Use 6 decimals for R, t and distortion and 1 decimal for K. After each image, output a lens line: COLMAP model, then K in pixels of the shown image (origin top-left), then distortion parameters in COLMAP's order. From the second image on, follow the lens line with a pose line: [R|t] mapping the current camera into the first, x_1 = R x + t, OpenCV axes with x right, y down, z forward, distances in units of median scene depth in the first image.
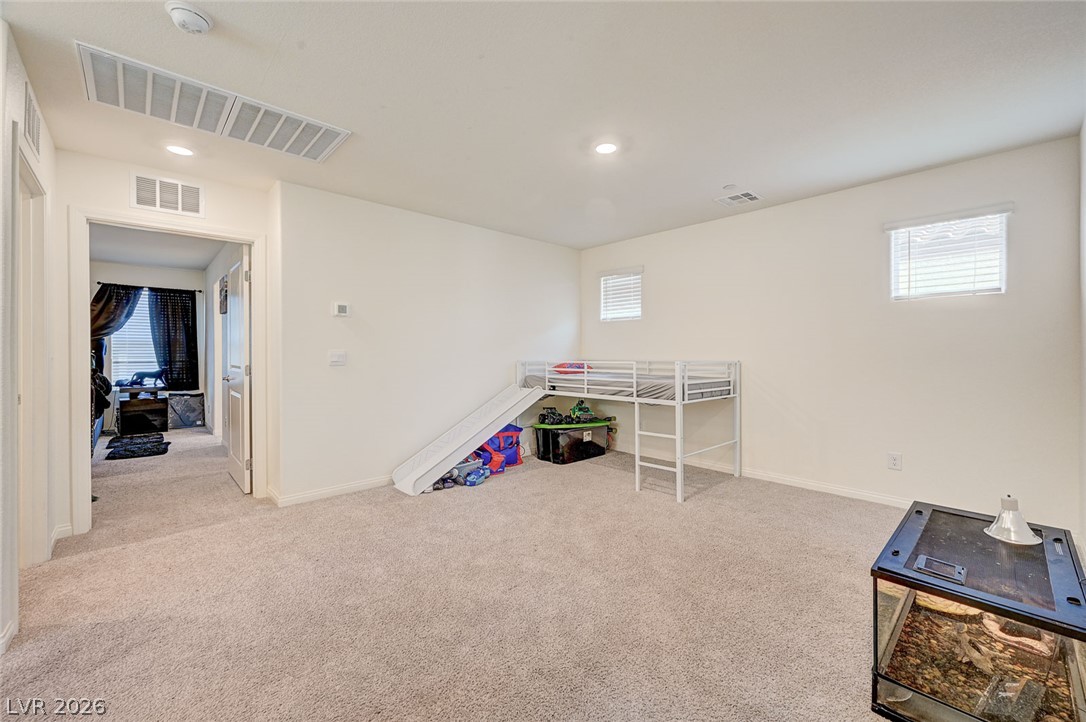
lens RADIAL K [[436.0, 0, 546.9], [0, 436.0, 355.5], [0, 0, 1]] dist [-0.000345, 0.000017]
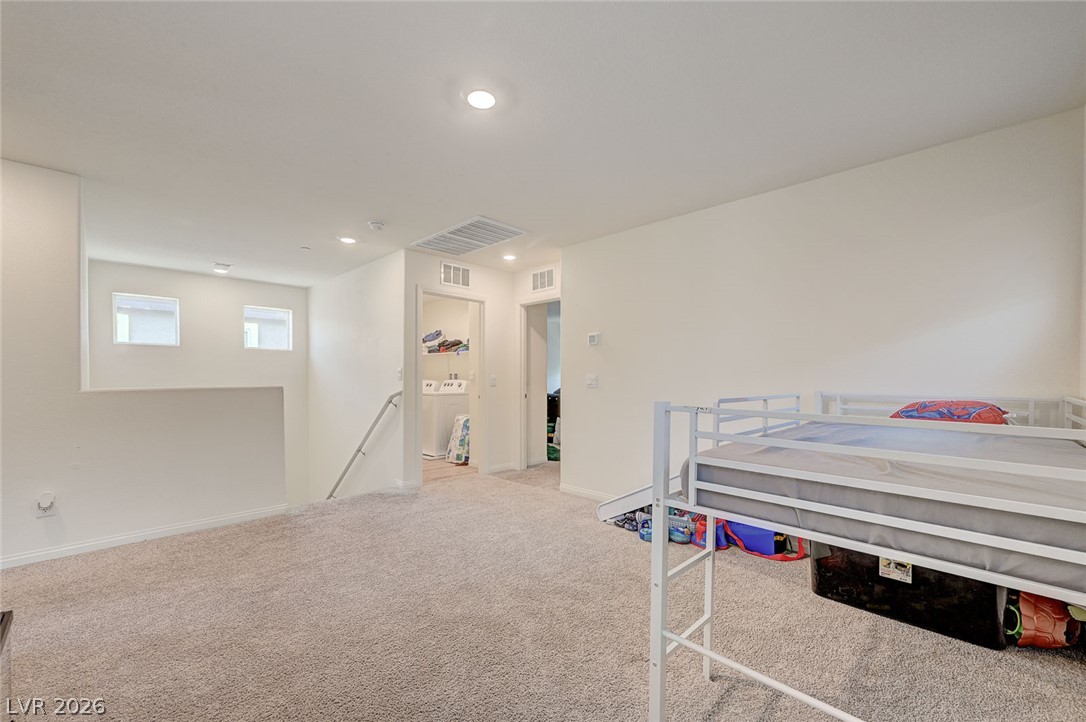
lens RADIAL K [[432.2, 0, 545.1], [0, 432.2, 385.0], [0, 0, 1]] dist [0.000471, 0.000036]
pose [[0.061548, 0.024888, -0.997794, 0.737761], [-0.010335, 0.999651, 0.024297, -0.012059], [0.998051, 0.008817, 0.061783, 0.895322]]
